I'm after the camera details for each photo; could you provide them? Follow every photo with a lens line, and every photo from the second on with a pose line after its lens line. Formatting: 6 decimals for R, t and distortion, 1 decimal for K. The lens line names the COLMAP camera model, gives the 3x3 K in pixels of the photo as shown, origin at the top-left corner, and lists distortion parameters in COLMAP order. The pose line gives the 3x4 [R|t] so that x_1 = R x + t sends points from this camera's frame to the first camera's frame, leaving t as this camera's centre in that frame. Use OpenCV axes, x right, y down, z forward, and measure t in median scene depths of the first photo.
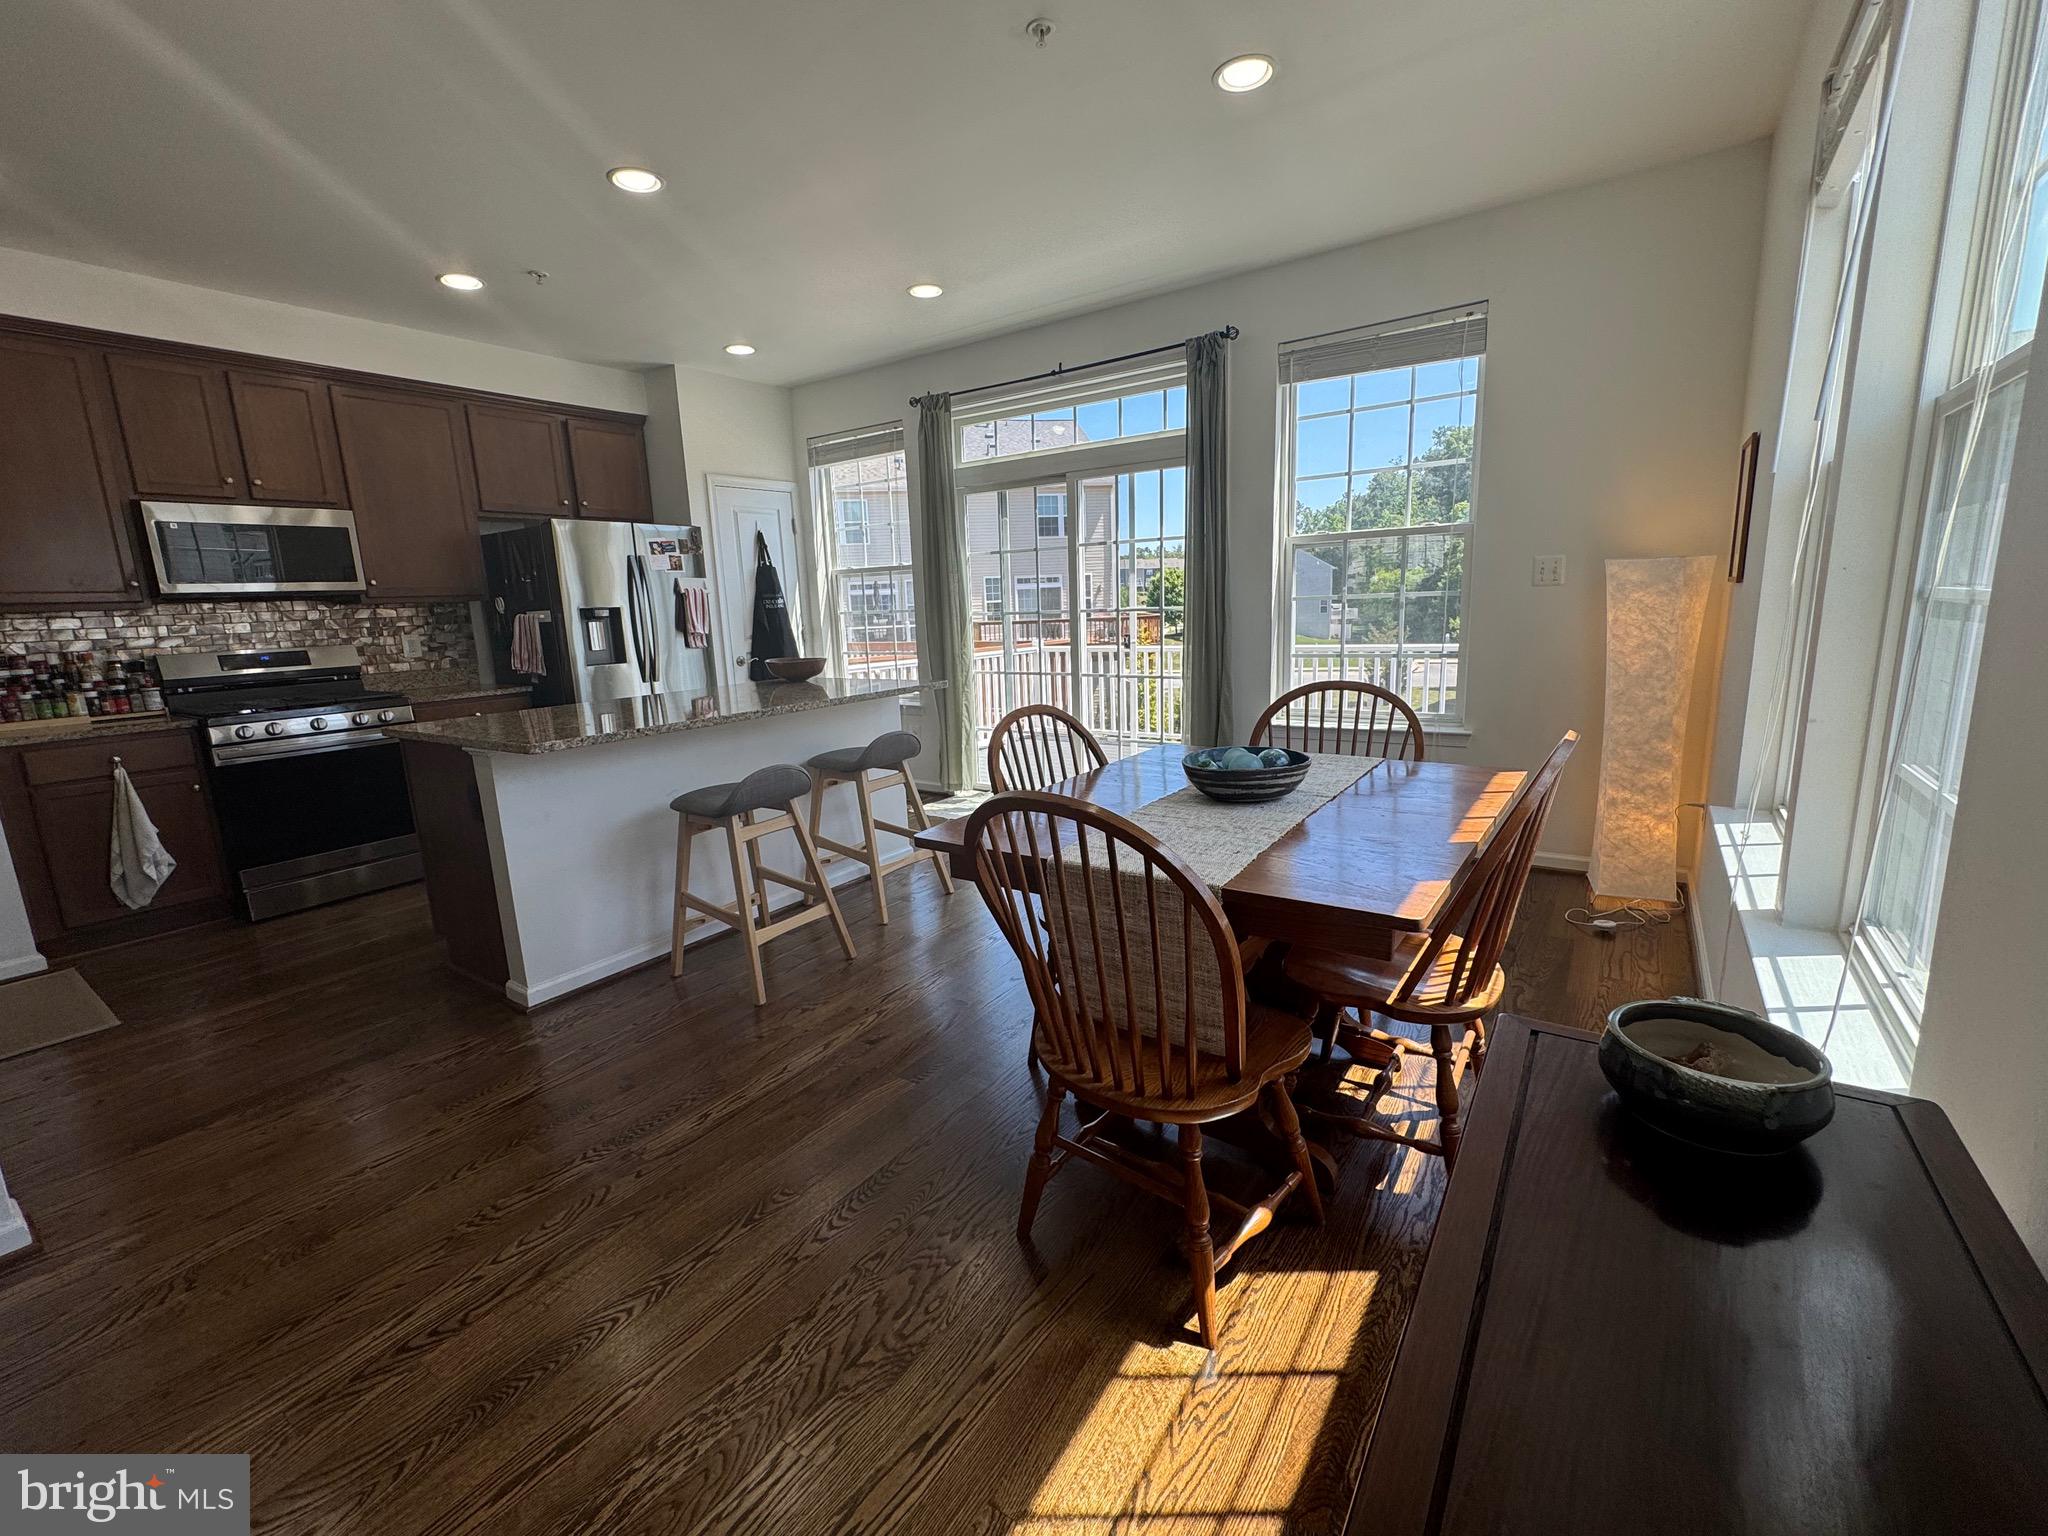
lens RADIAL K [[868.3, 0, 1026.6], [0, 868.3, 768.6], [0, 0, 1]] dist [-0.001789, 0.000707]
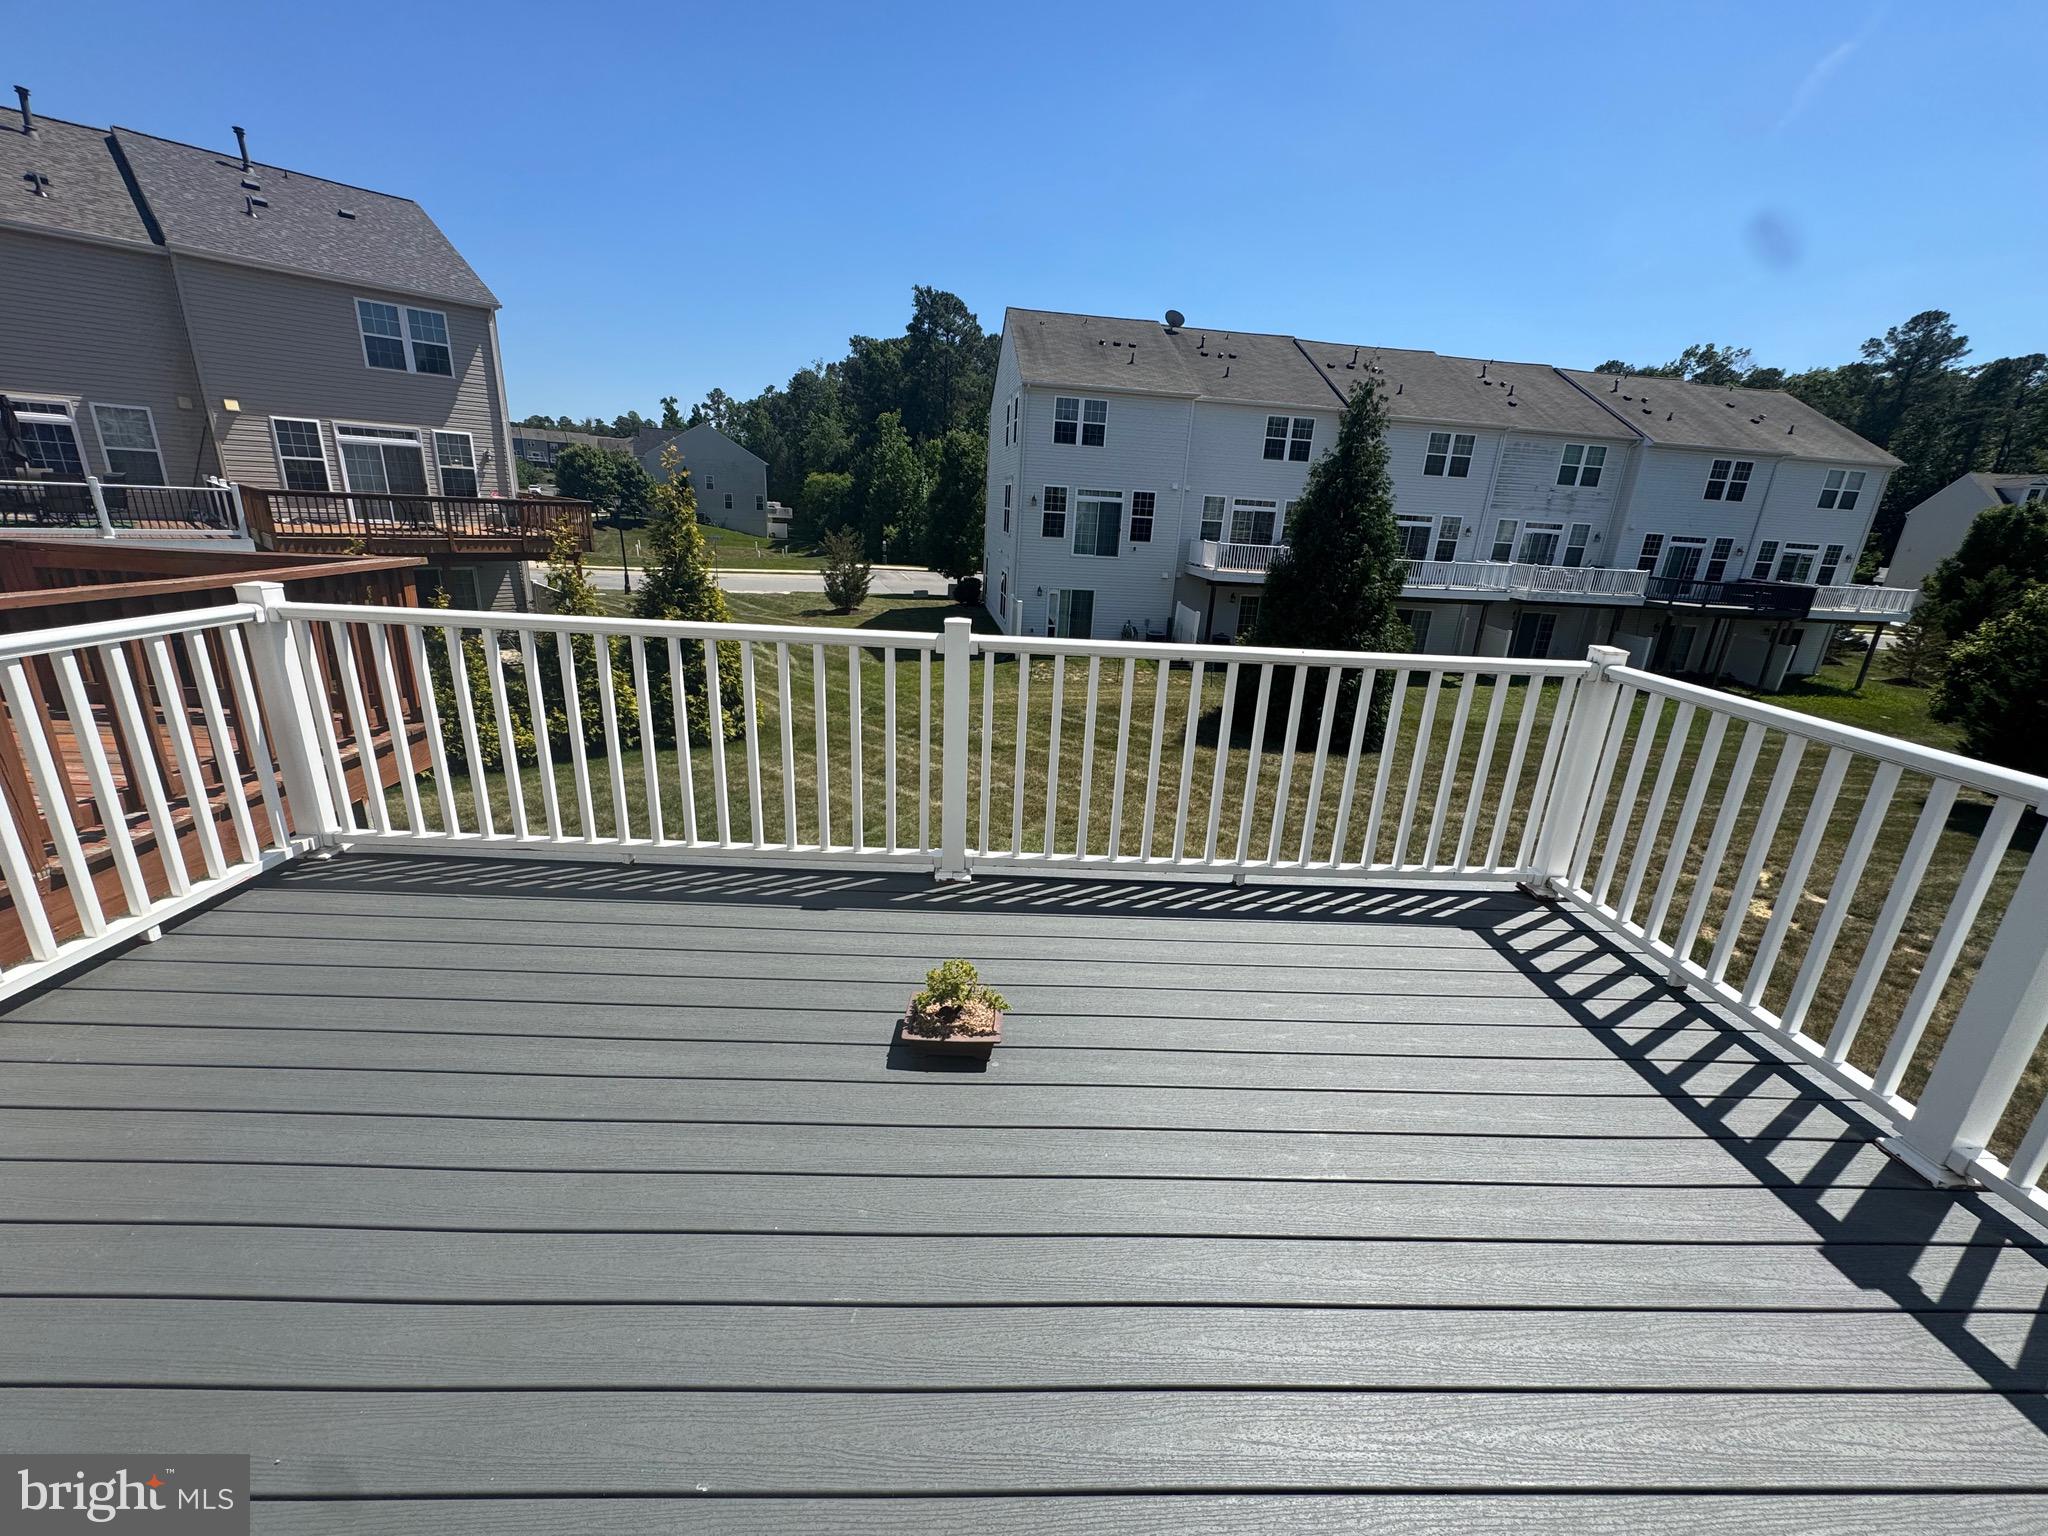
lens RADIAL K [[812.6, 0, 1022.0], [0, 812.6, 767.9], [0, 0, 1]] dist [-0.003921, 0.000309]
pose [[0.801141, -0.107074, 0.588819, 0.097074], [0.028415, 0.989561, 0.141287, -0.205766], [-0.597800, -0.096460, 0.795821, 1.044553]]
